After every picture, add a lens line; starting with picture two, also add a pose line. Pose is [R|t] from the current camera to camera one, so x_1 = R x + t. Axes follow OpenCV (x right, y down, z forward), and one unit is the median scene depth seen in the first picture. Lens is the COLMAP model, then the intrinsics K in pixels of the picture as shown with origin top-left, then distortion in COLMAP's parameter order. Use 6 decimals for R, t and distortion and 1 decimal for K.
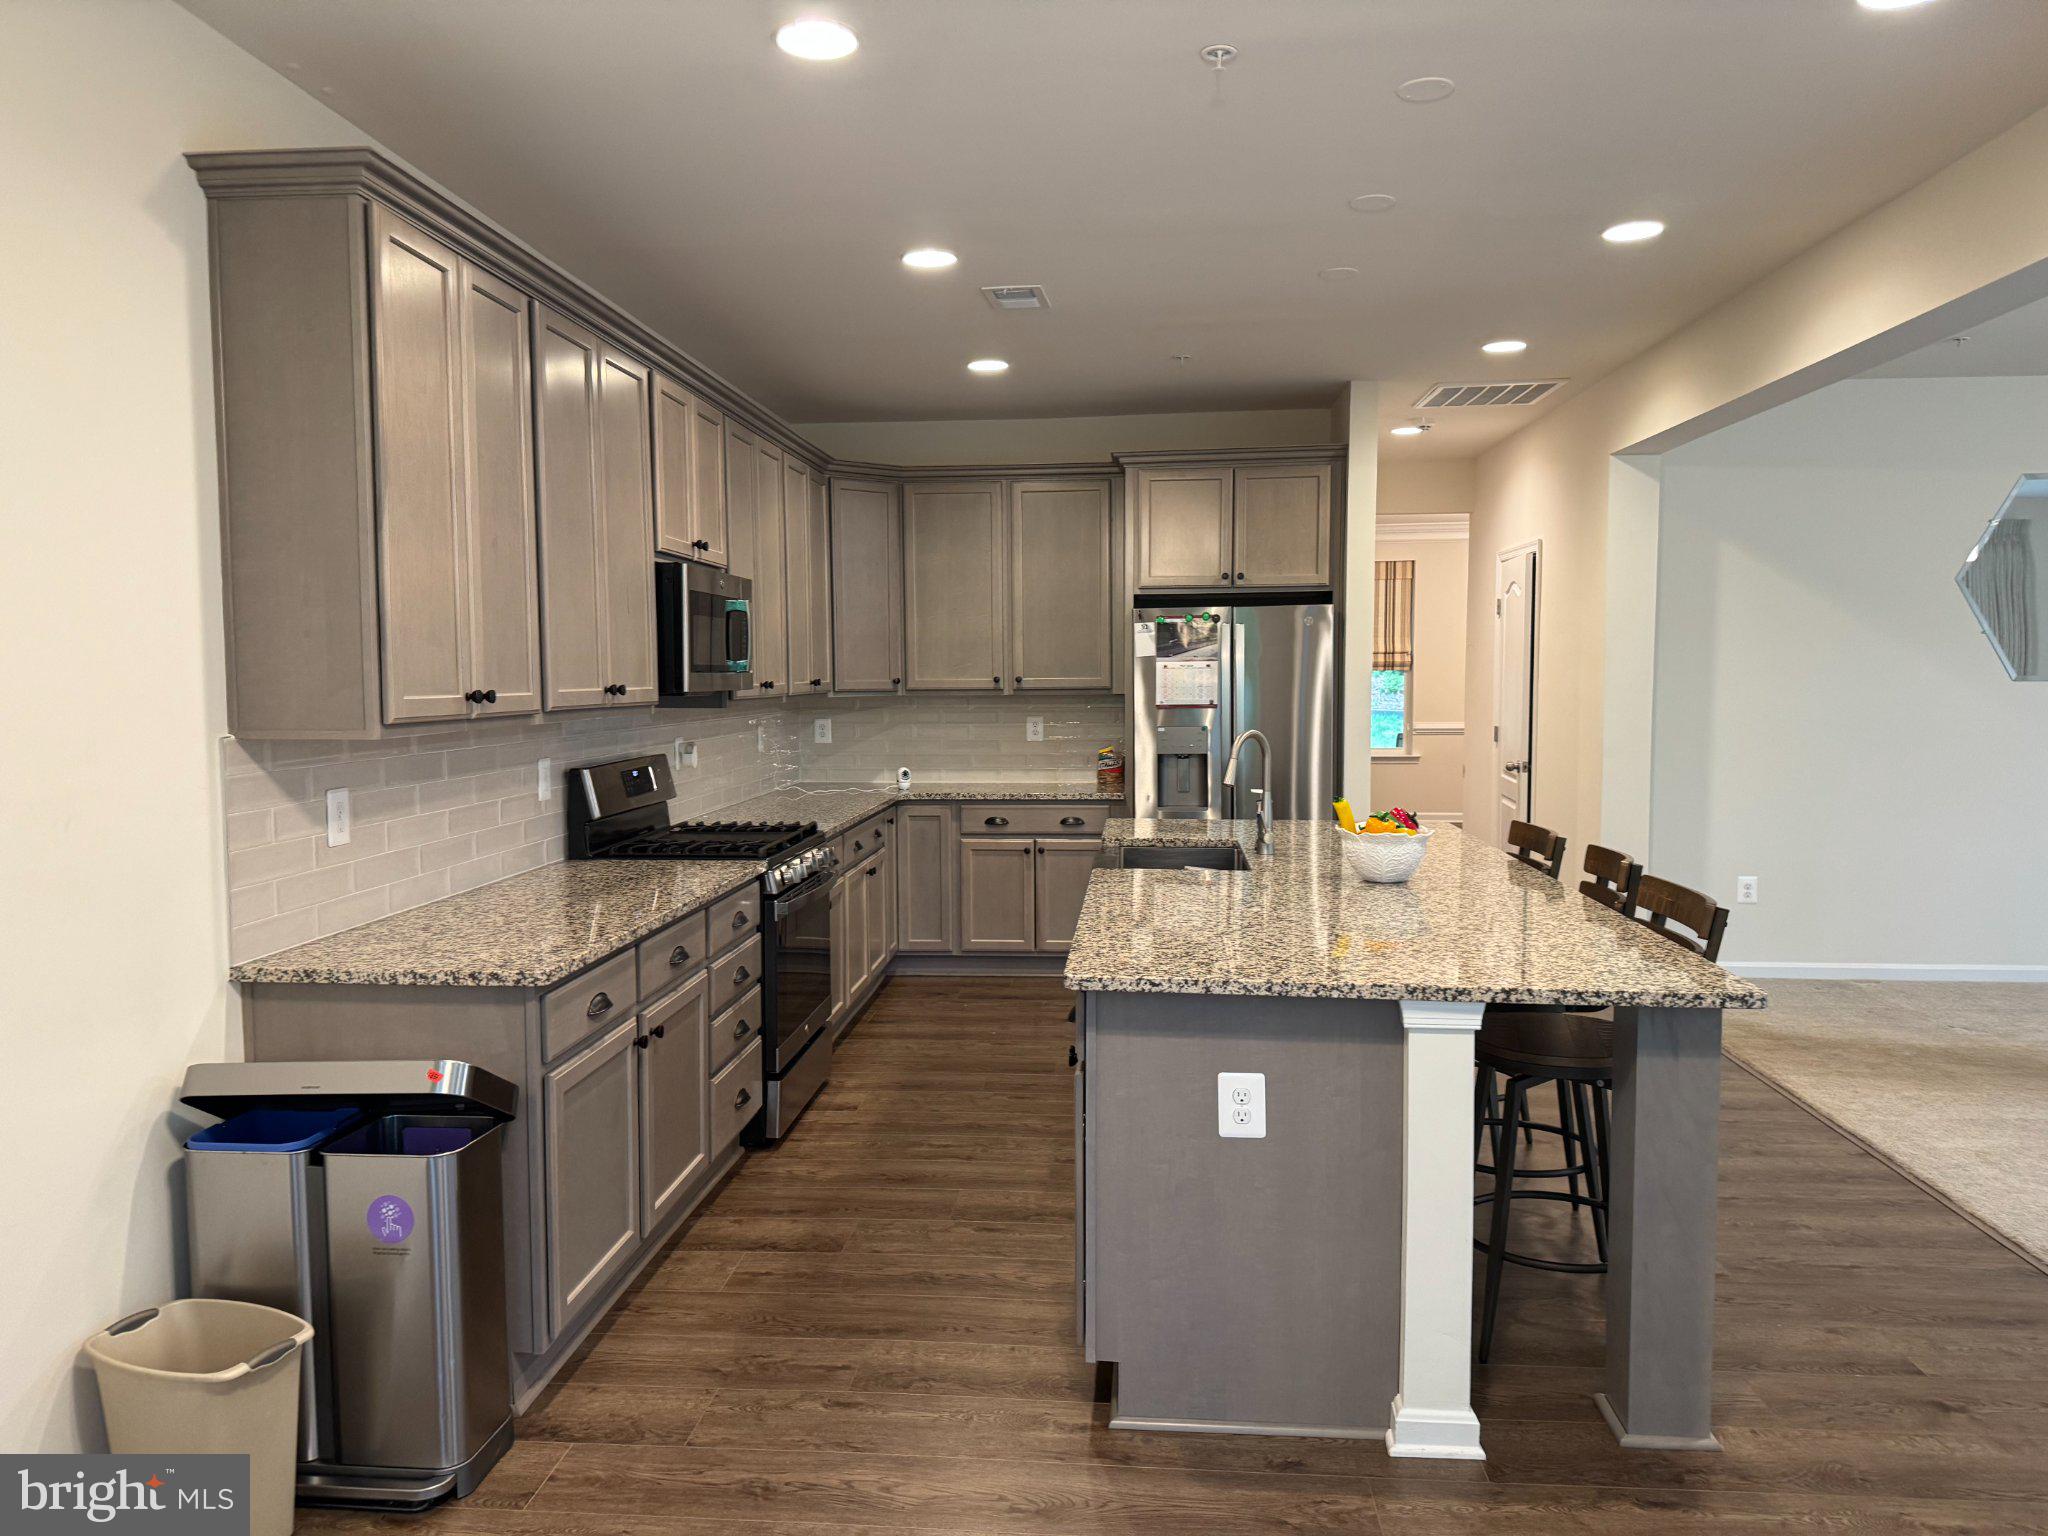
lens RADIAL K [[1451.5, 0, 1024.0], [0, 1451.5, 768.0], [0, 0, 1]] dist [0.092141, -0.098673]
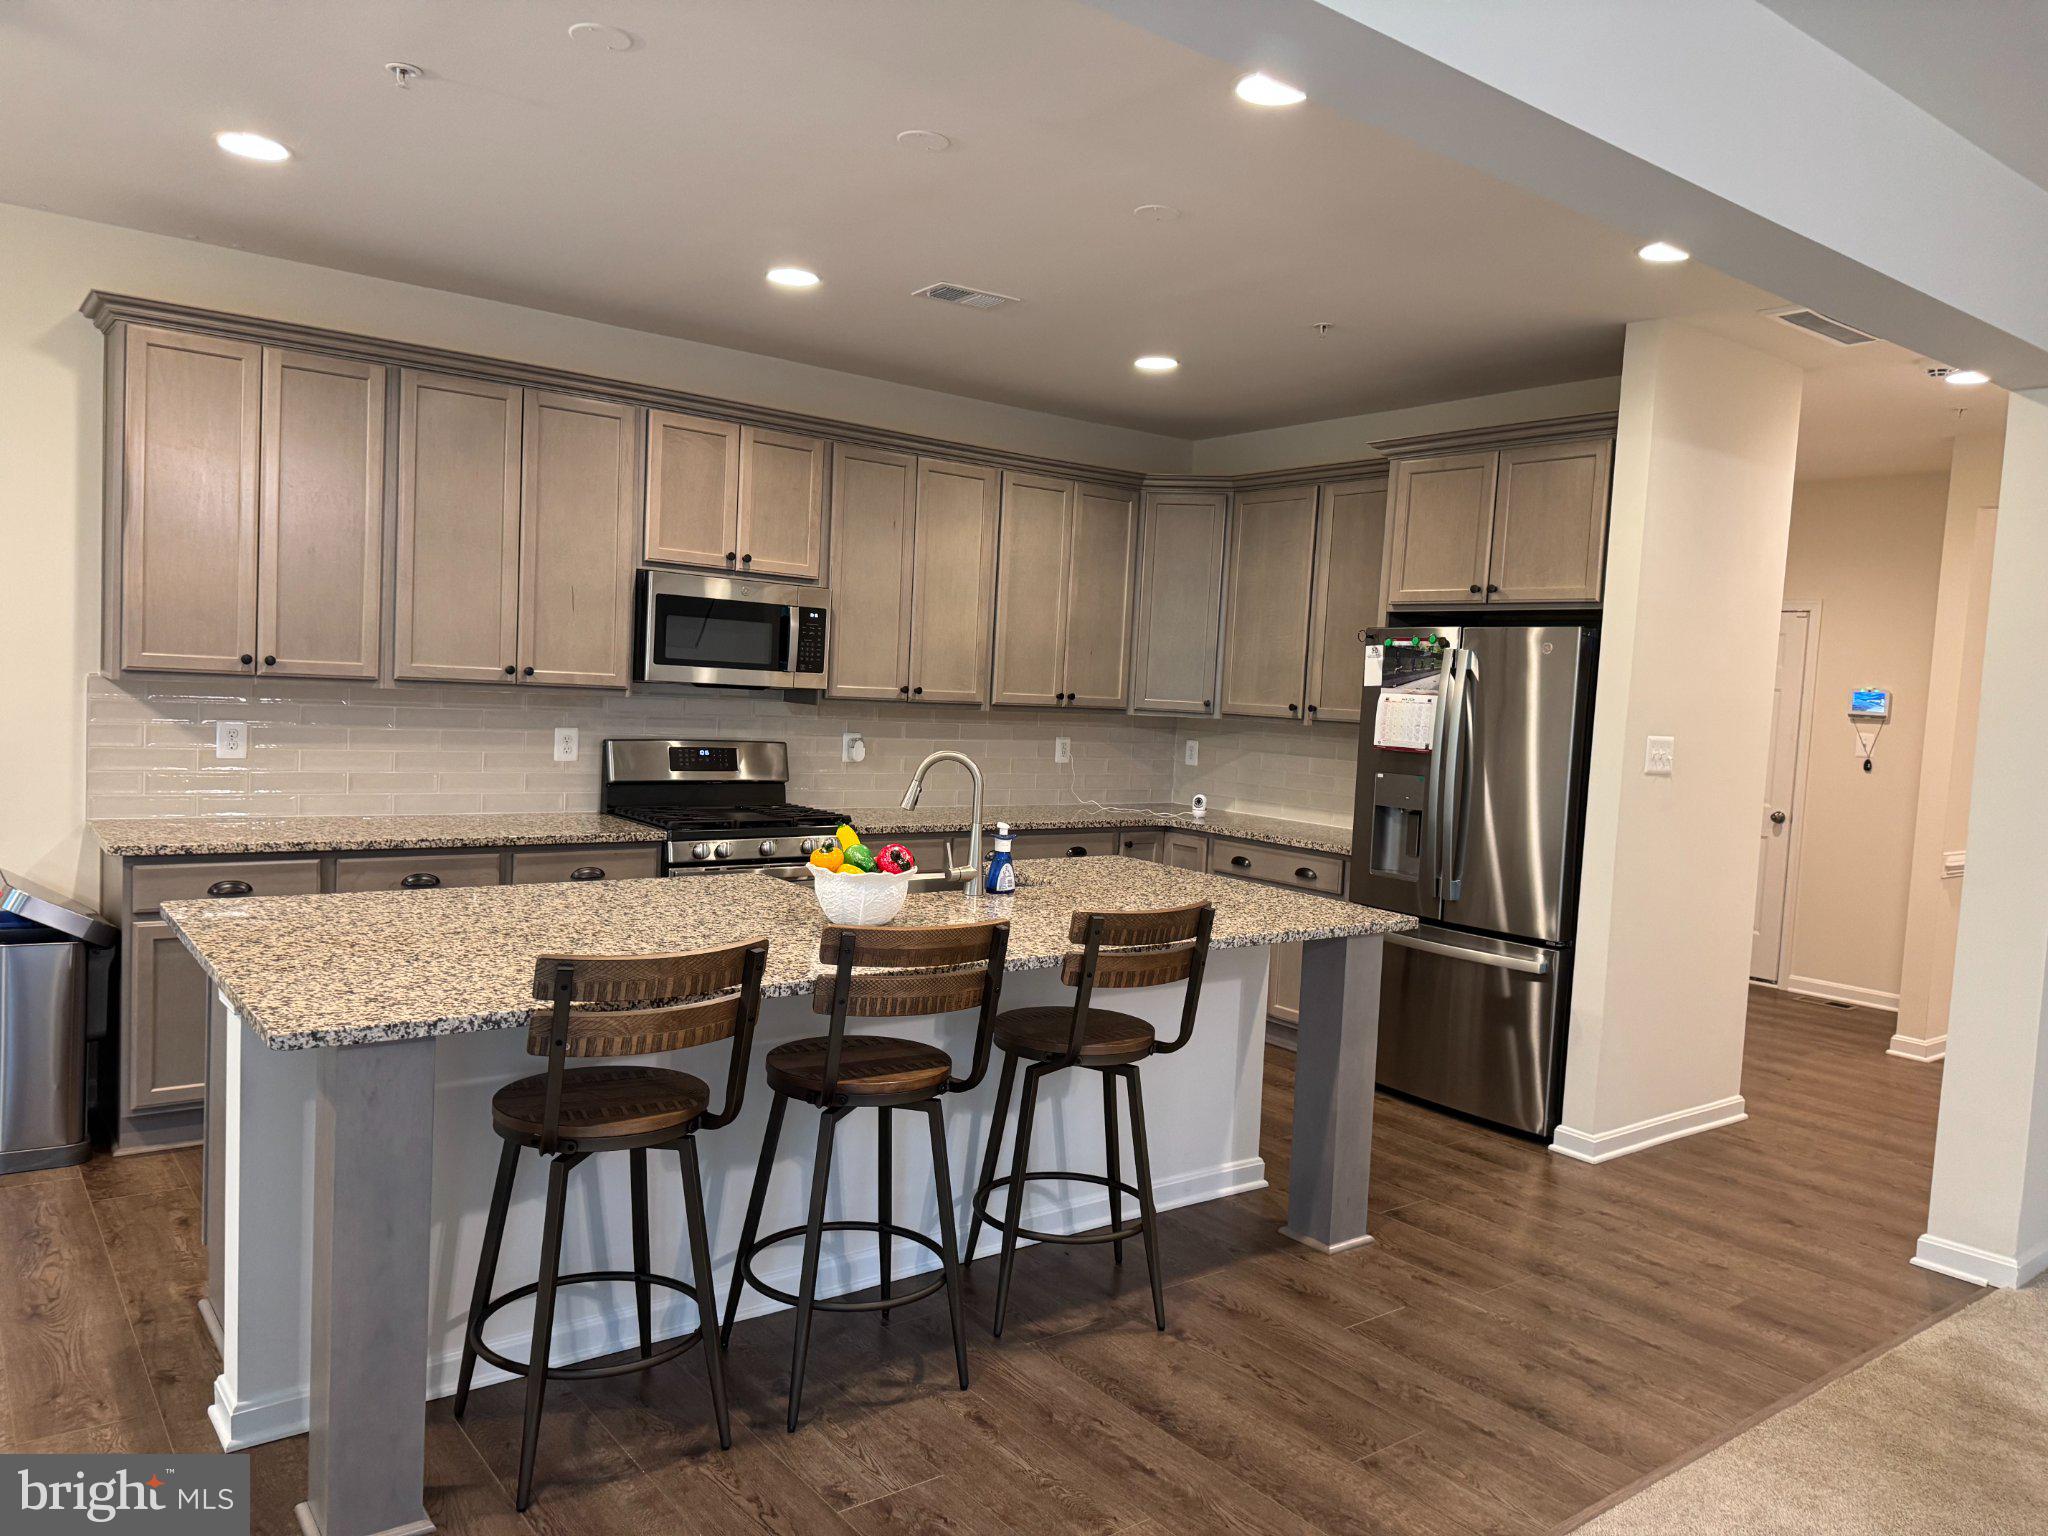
lens RADIAL K [[1451.5, 0, 1024.0], [0, 1451.5, 768.0], [0, 0, 1]] dist [0.092141, -0.098673]
pose [[0.668322, 0.086760, -0.738795, 0.572512], [-0.107065, 0.994053, 0.019884, -0.025531], [0.736127, 0.065810, 0.673637, 0.295465]]
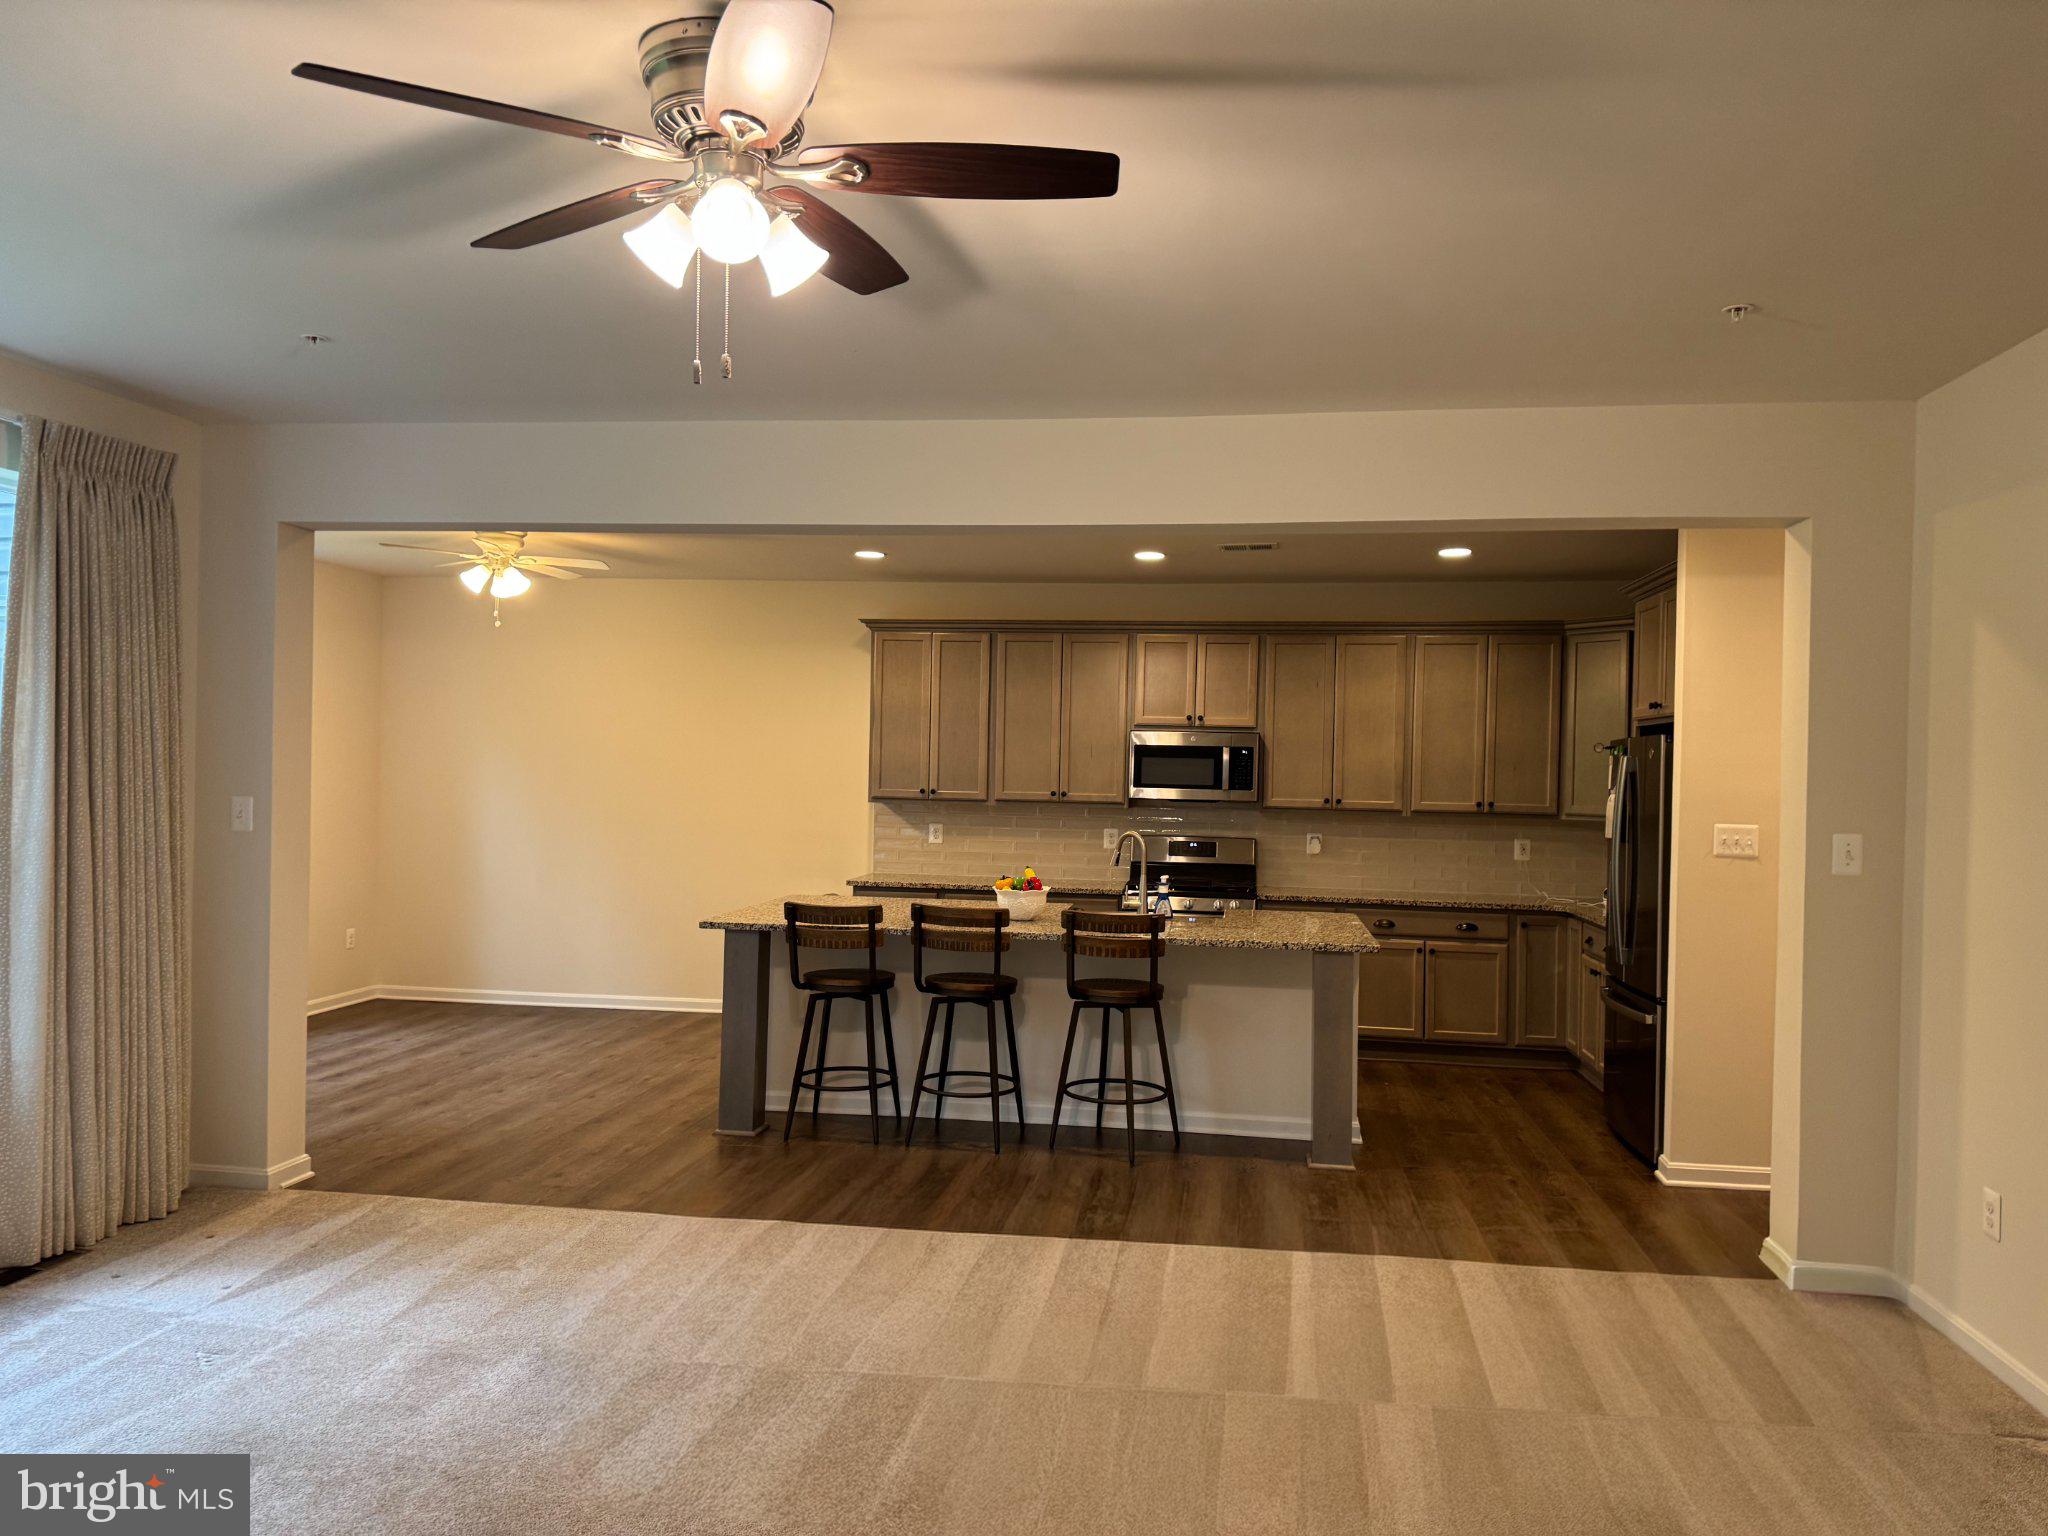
lens RADIAL K [[1461.0, 0, 1024.0], [0, 1461.0, 768.0], [0, 0, 1]] dist [0.246473, 0.000653]
pose [[-0.057704, 0.003154, -0.998329, 1.151853], [-0.088344, 0.996056, 0.008253, -0.063995], [0.994417, 0.088672, -0.057198, 0.656273]]
